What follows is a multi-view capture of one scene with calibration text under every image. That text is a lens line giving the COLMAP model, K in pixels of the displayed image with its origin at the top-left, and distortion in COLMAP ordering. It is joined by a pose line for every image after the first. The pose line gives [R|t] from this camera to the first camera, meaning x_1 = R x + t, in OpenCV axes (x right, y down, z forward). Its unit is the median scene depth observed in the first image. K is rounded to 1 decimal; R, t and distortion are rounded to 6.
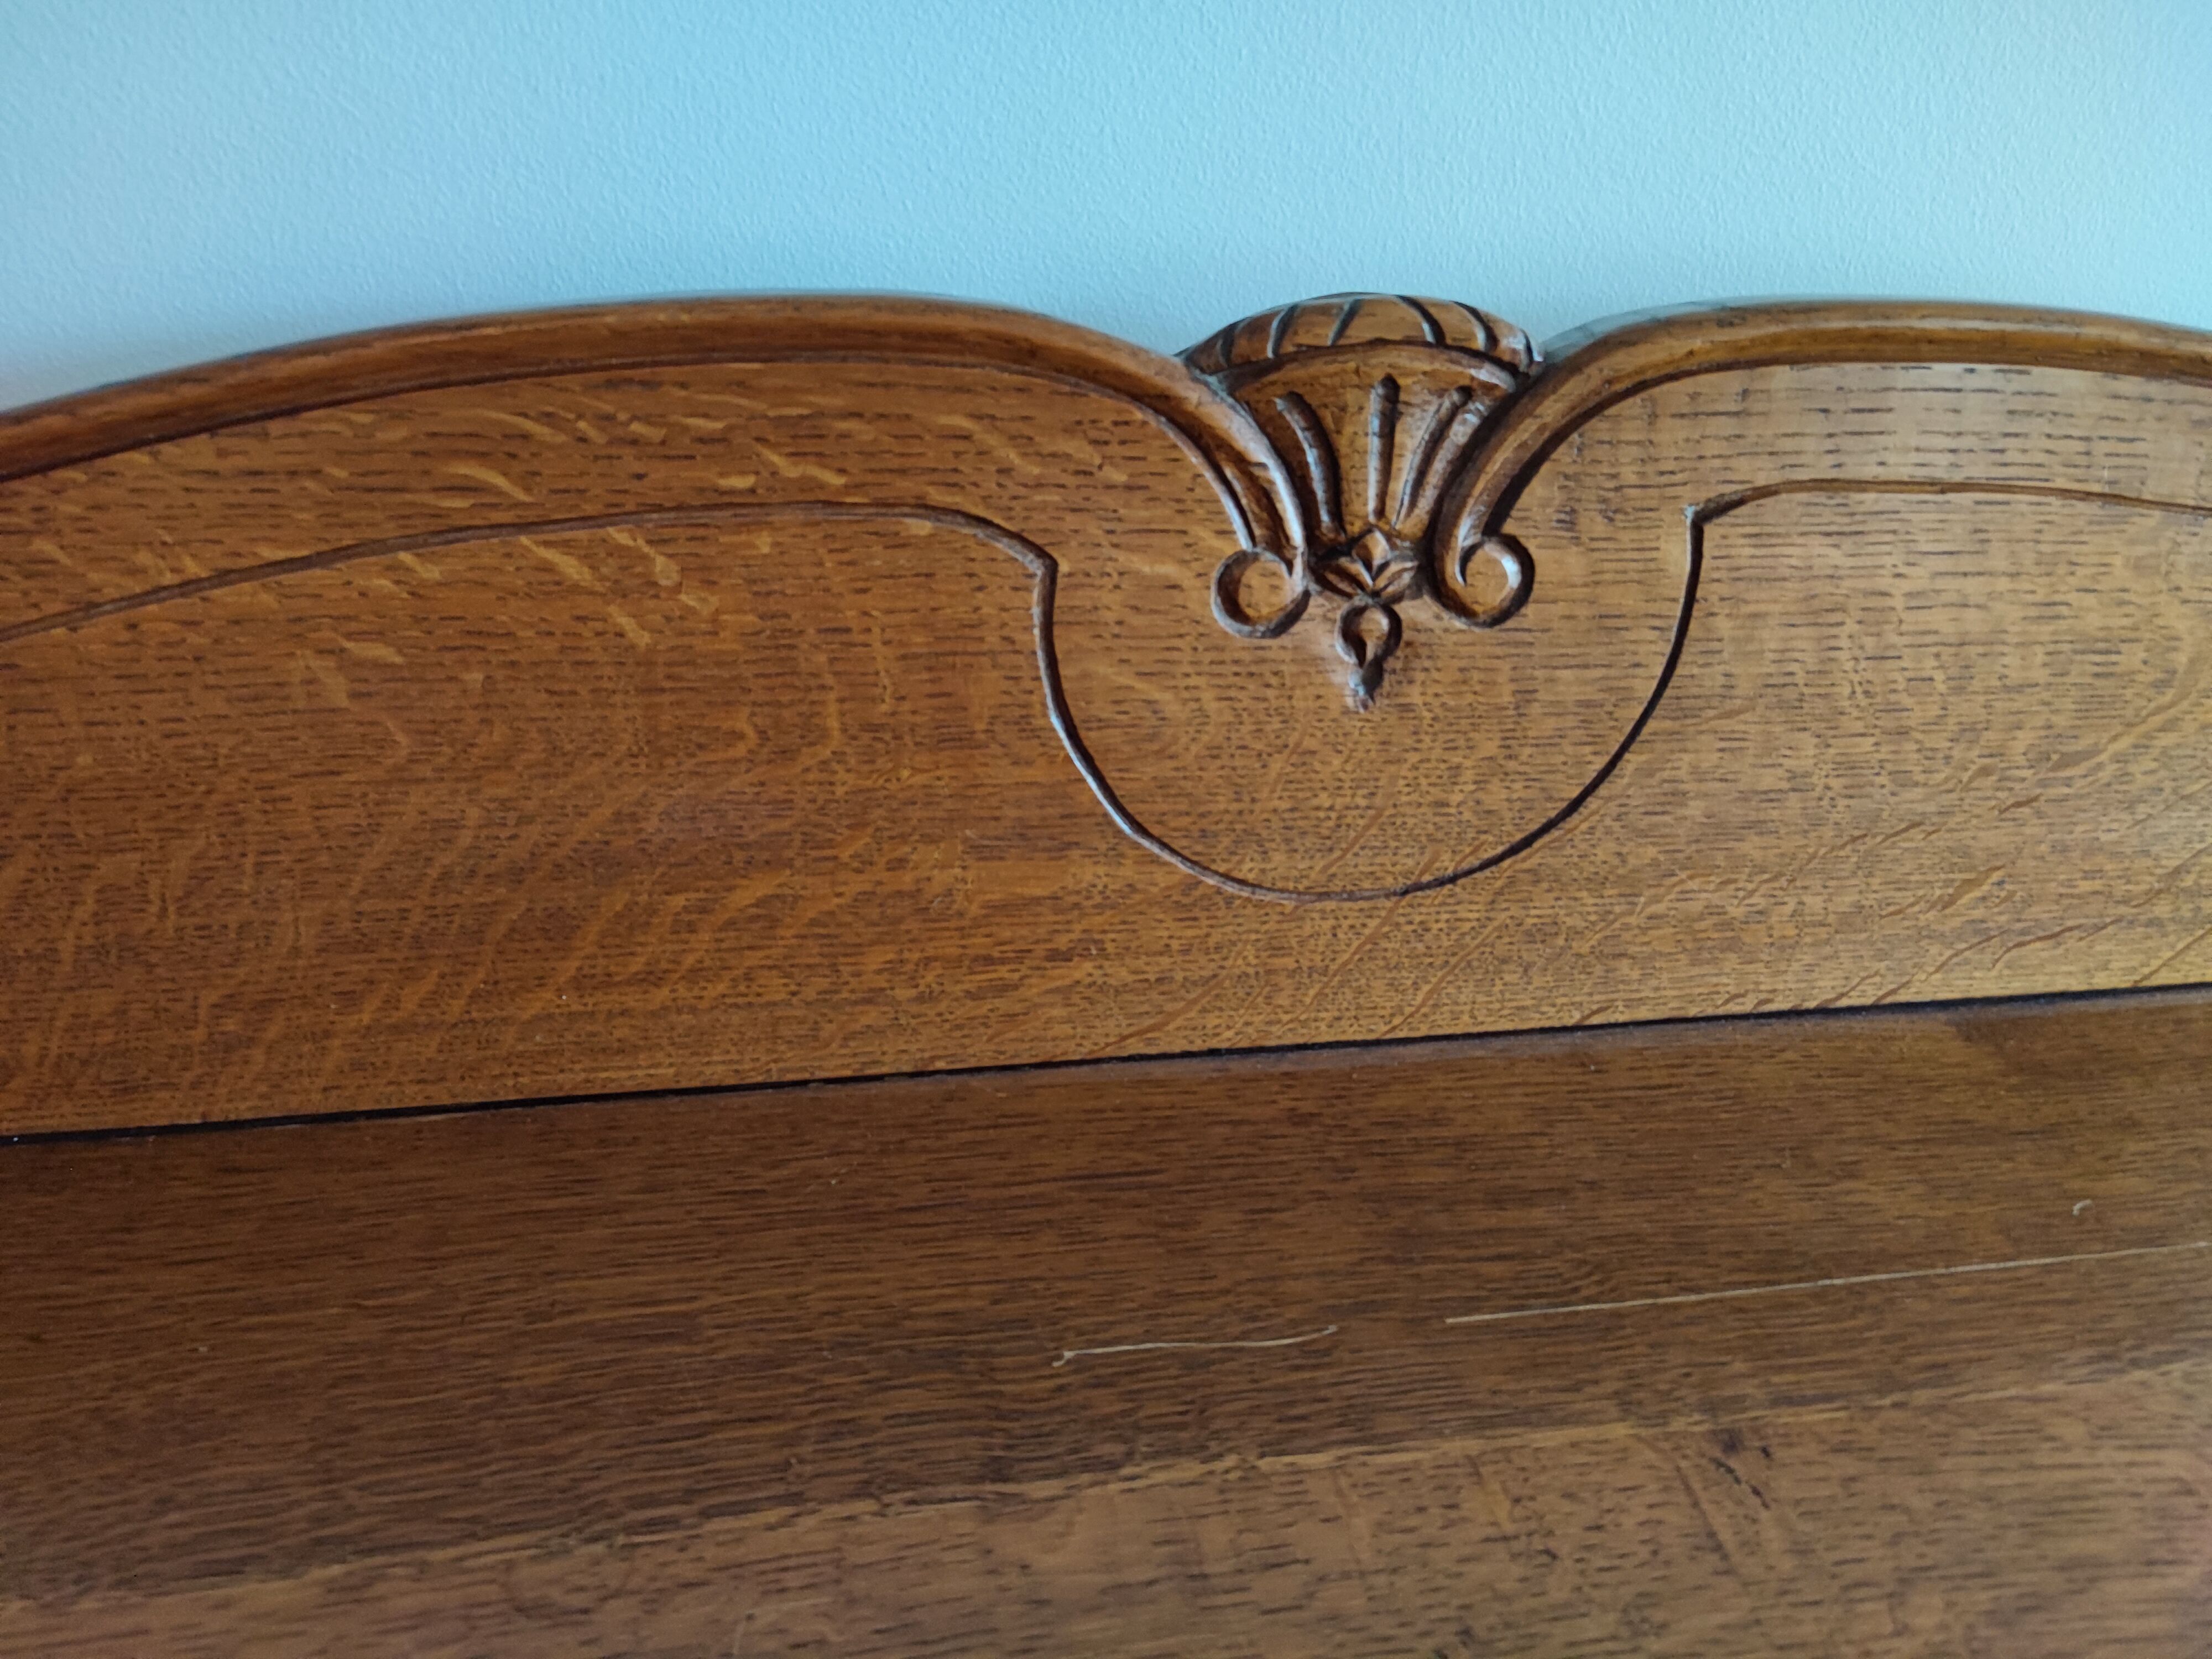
lens RADIAL K [[1607.0, 0, 1106.0], [0, 1607.0, 829.5], [0, 0, 1]] dist [0.023200, -0.004898]
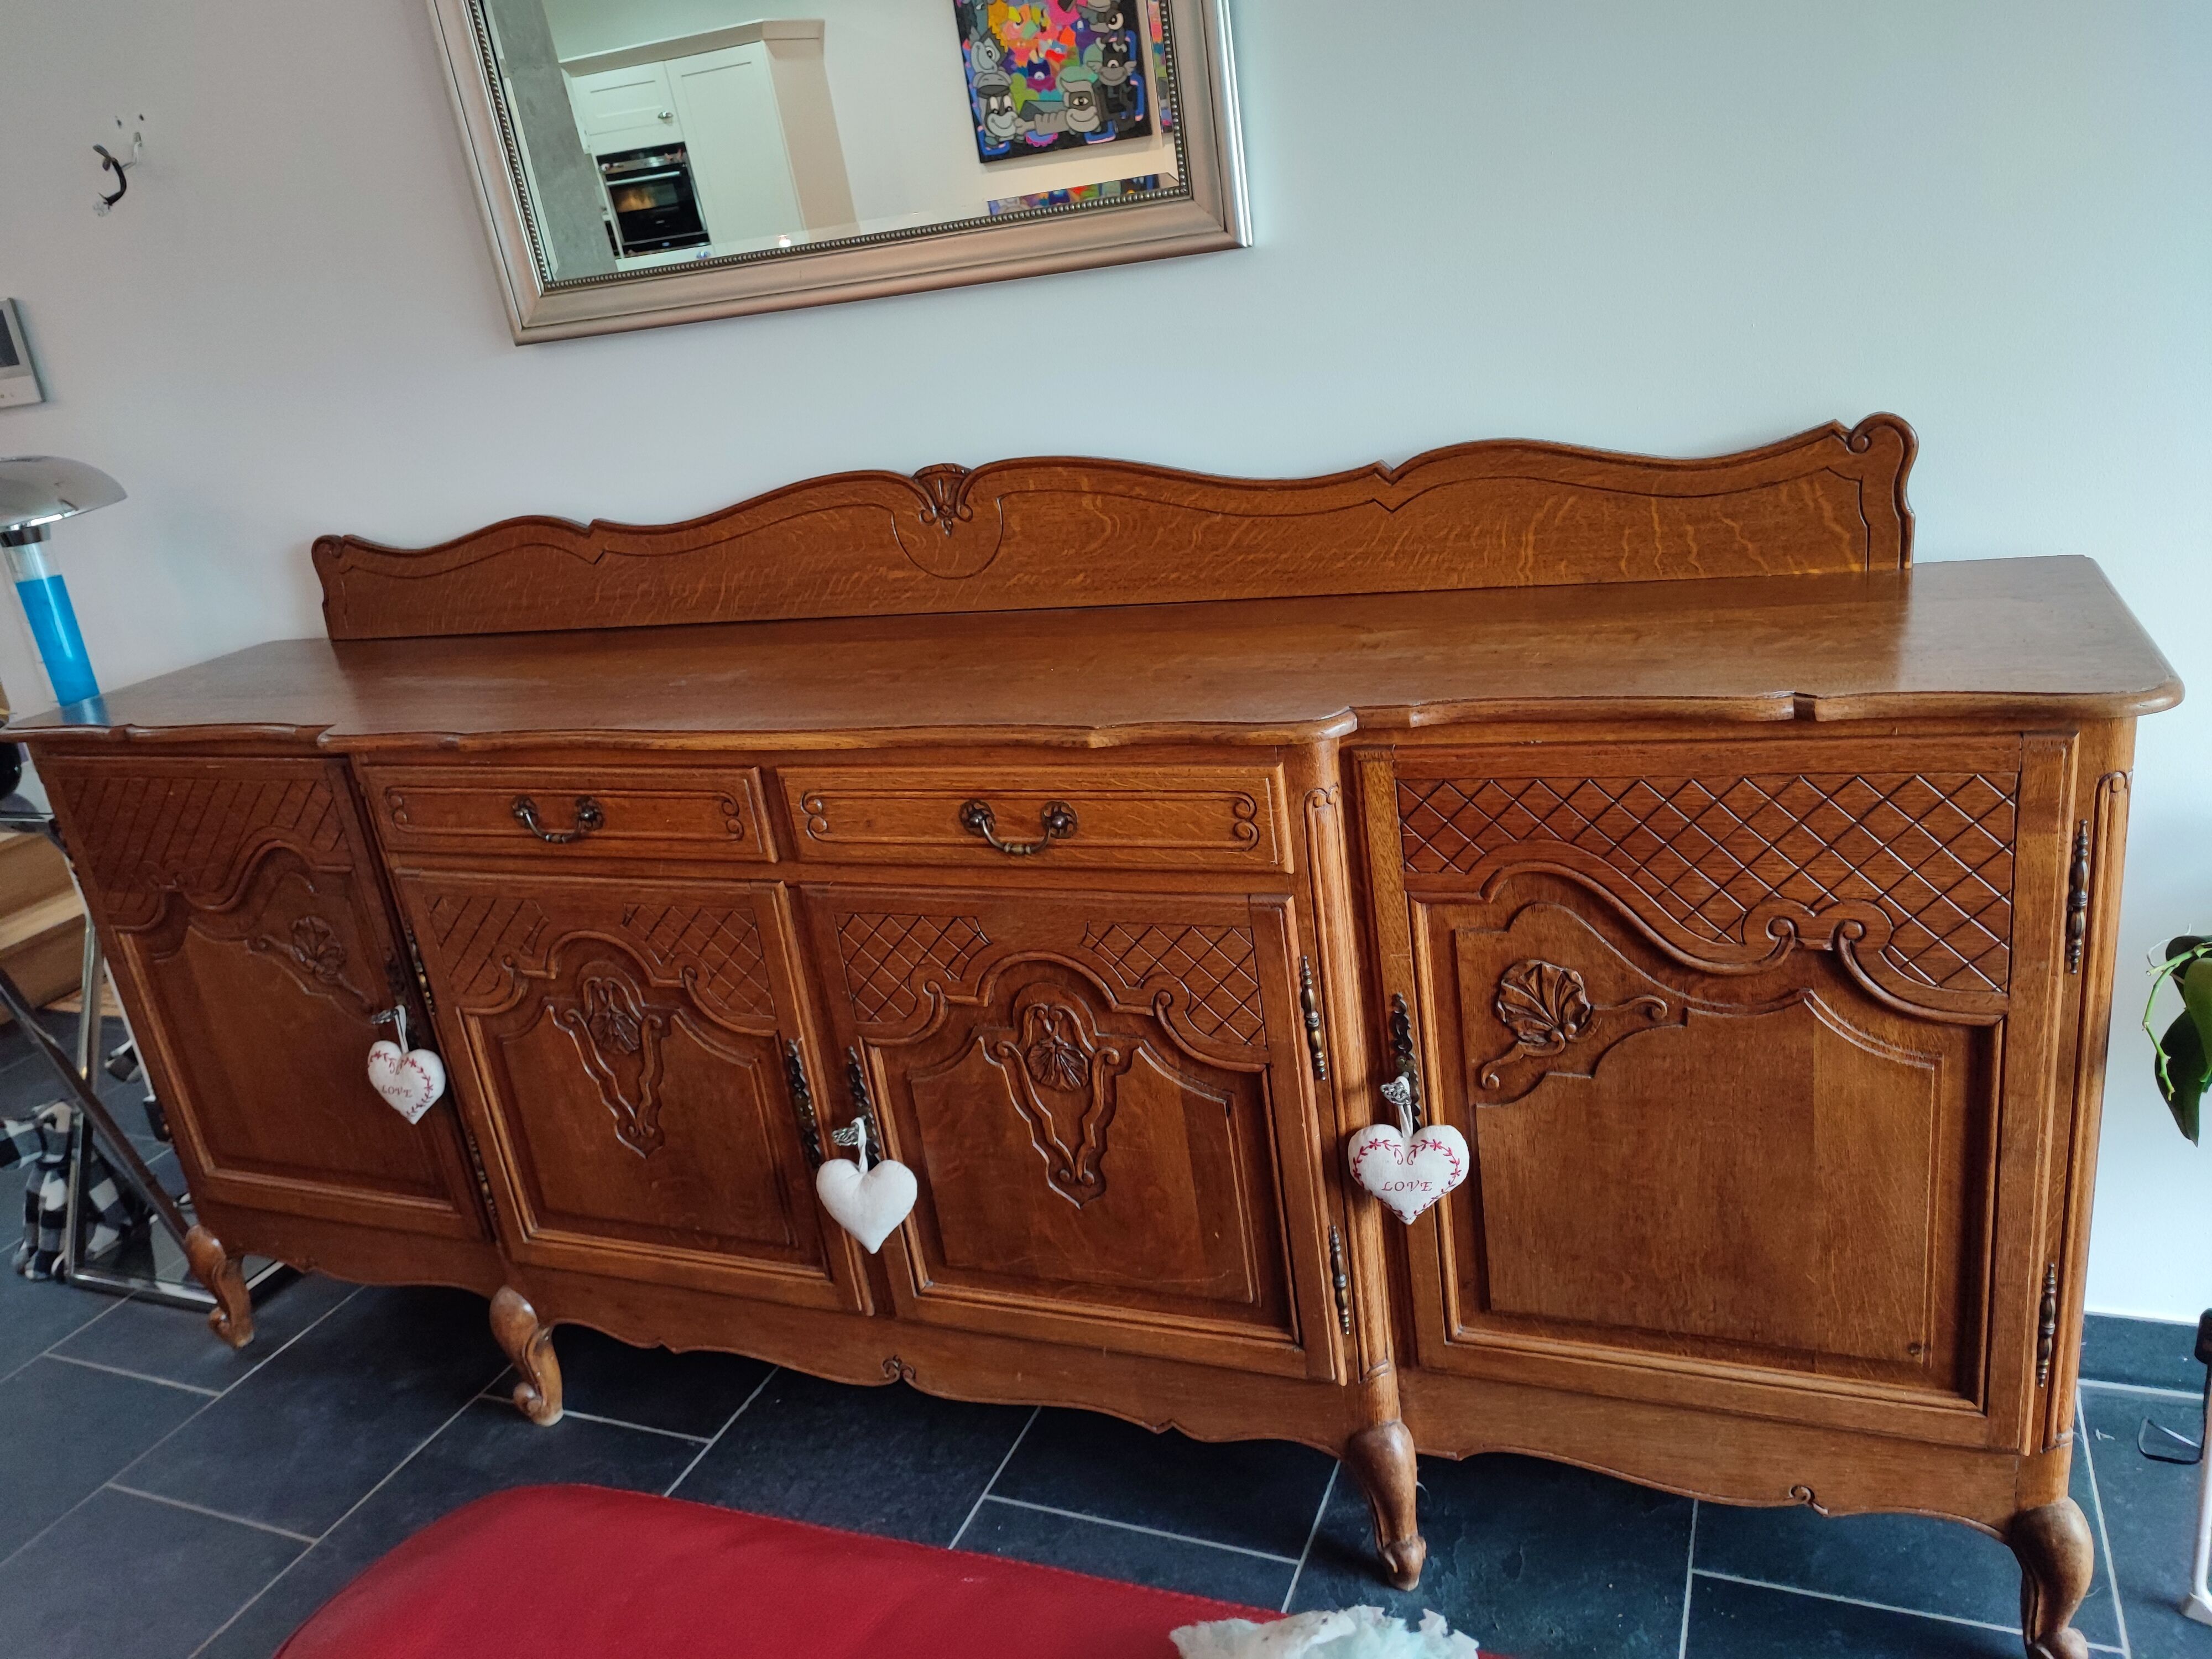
lens RADIAL K [[1607.0, 0, 1106.0], [0, 1607.0, 829.5], [0, 0, 1]] dist [0.023200, -0.004898]
pose [[0.851037, 0.044343, -0.523230, 3.551206], [-0.097133, 0.992526, -0.073872, 1.264433], [0.516044, 0.113691, 0.848984, -3.249483]]
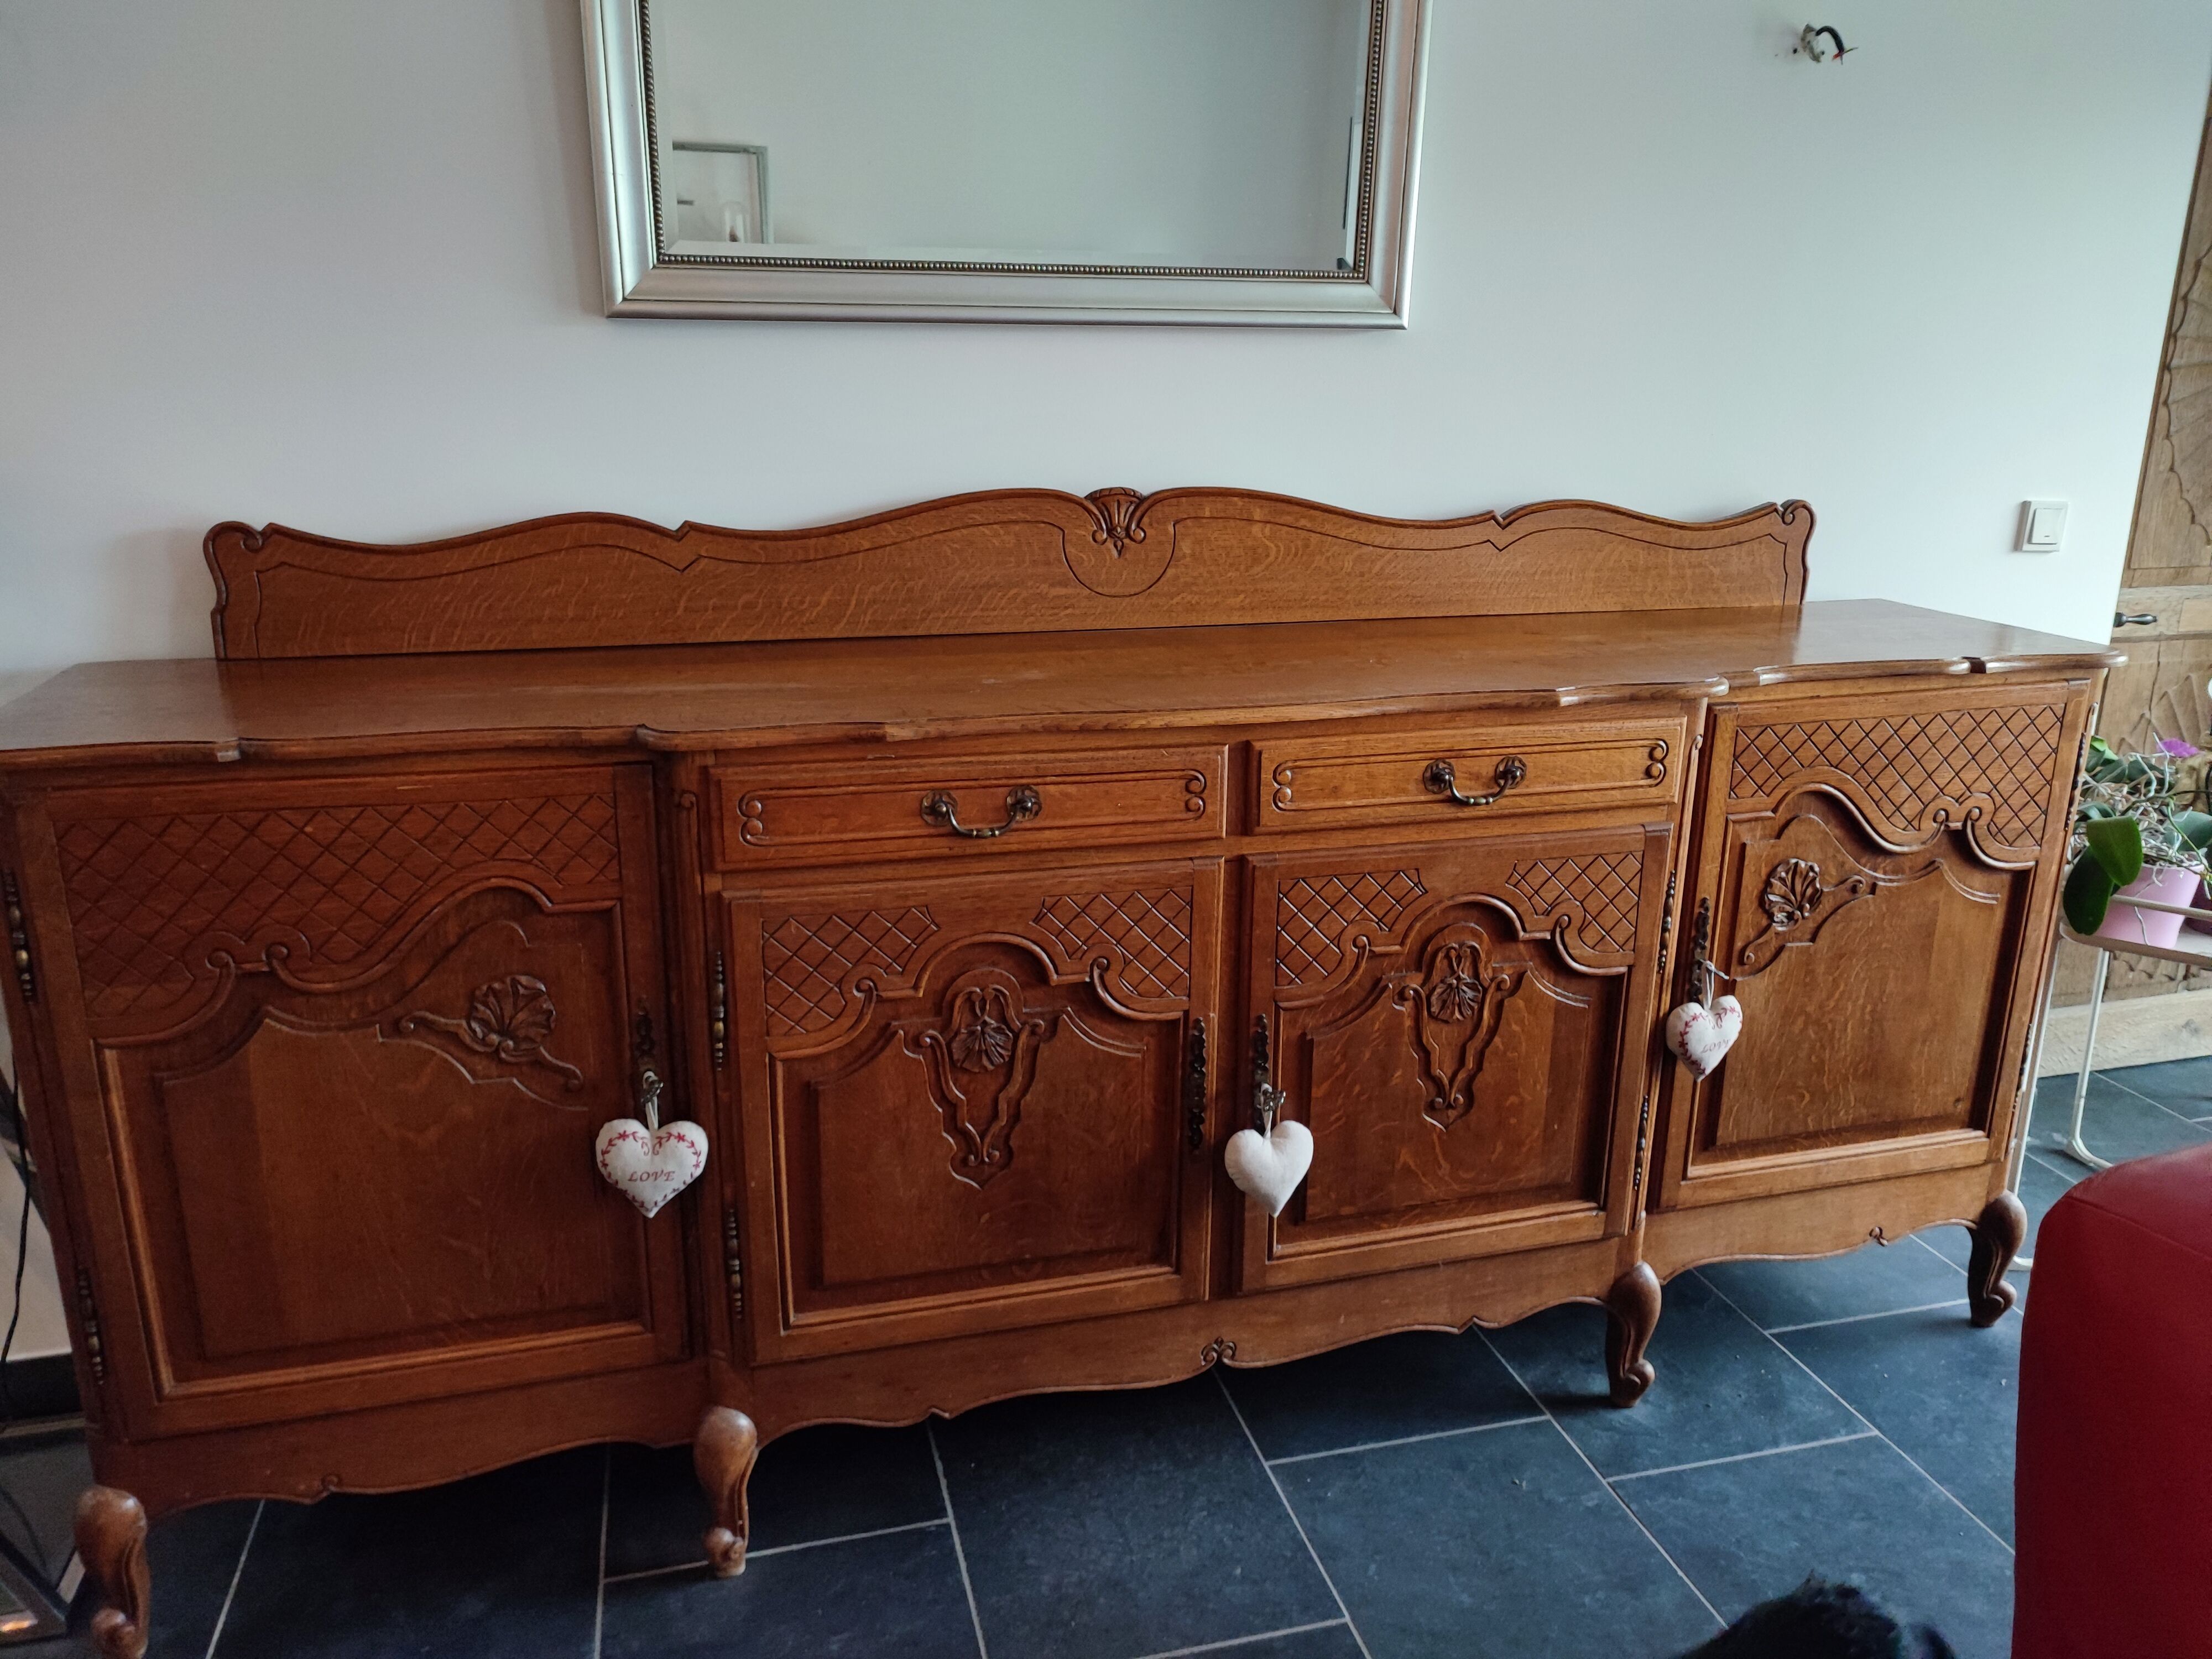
lens RADIAL K [[1607.0, 0, 1106.0], [0, 1607.0, 829.5], [0, 0, 1]] dist [0.023200, -0.004898]
pose [[0.992591, -0.047258, 0.111938, -0.575582], [0.067168, 0.981114, -0.181392, 1.933025], [-0.101252, 0.187566, 0.977019, -4.449424]]
